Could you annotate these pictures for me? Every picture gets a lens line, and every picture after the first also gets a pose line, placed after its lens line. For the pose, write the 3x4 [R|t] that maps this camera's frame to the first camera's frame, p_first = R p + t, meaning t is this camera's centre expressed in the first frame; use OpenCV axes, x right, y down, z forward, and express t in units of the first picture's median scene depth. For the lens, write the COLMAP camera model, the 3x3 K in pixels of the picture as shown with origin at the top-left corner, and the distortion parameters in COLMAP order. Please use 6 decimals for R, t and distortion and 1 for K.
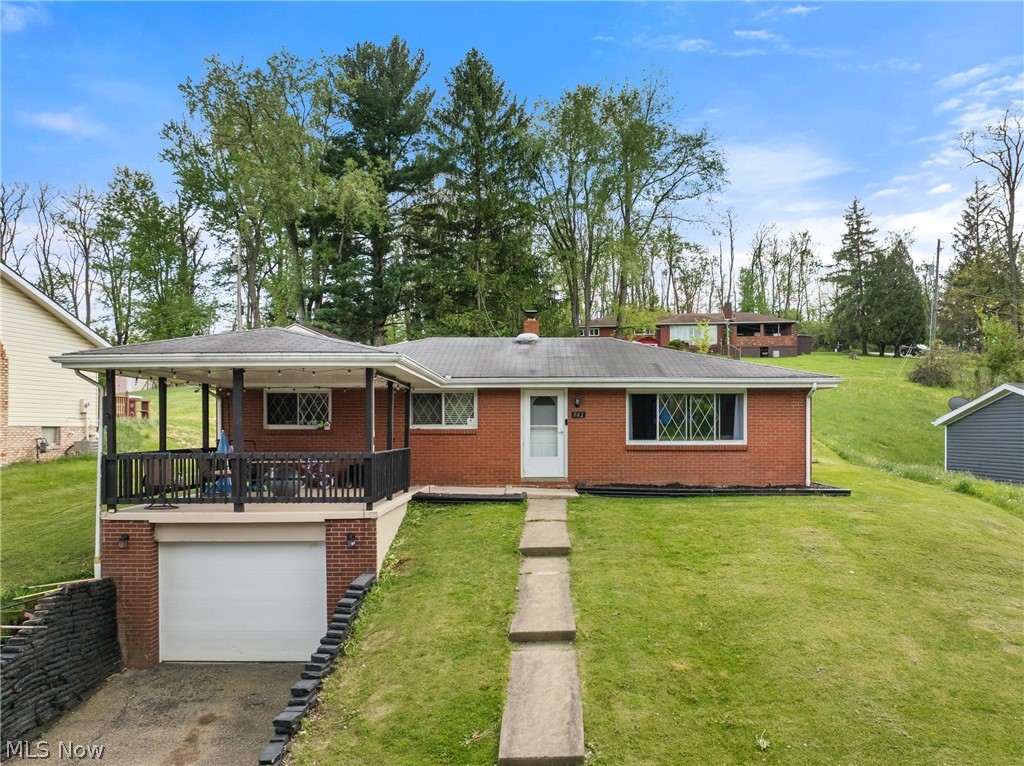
lens RADIAL K [[841.6, 0, 536.9], [0, 841.6, 432.3], [0, 0, 1]] dist [-0.011817, -0.006971]
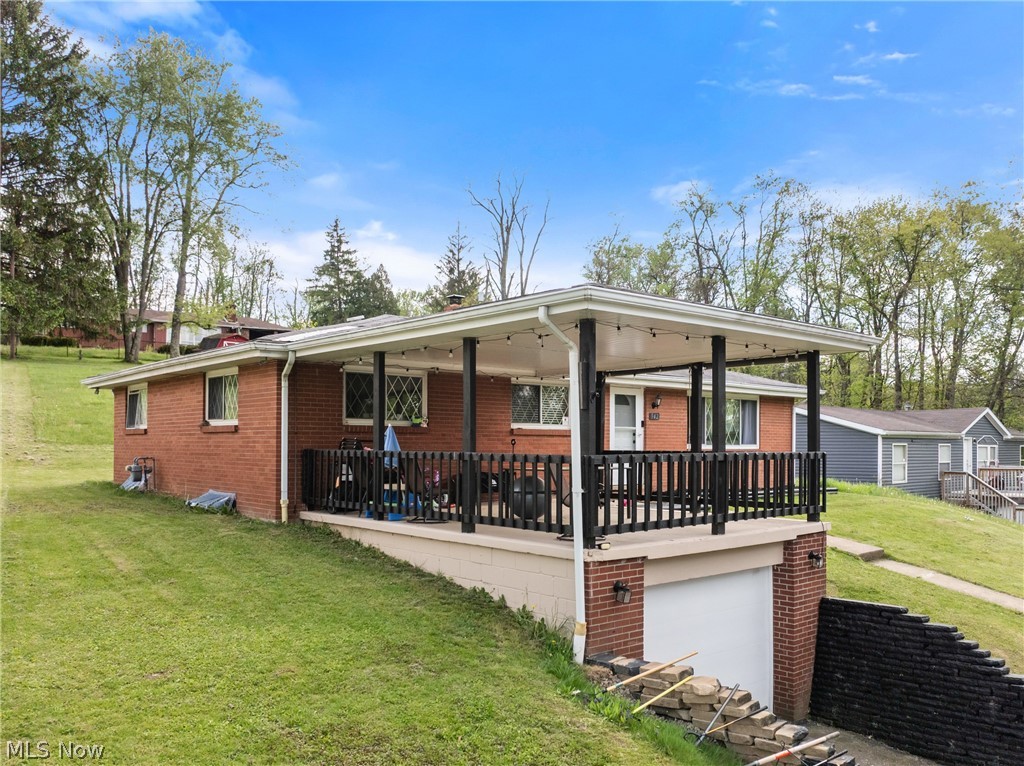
lens RADIAL K [[841.6, 0, 536.9], [0, 841.6, 432.3], [0, 0, 1]] dist [-0.011817, -0.006971]
pose [[0.757959, 0.015058, 0.652129, -0.650219], [-0.004734, 0.999834, -0.017584, 0.013751], [-0.652285, 0.010241, 0.757904, 0.379438]]
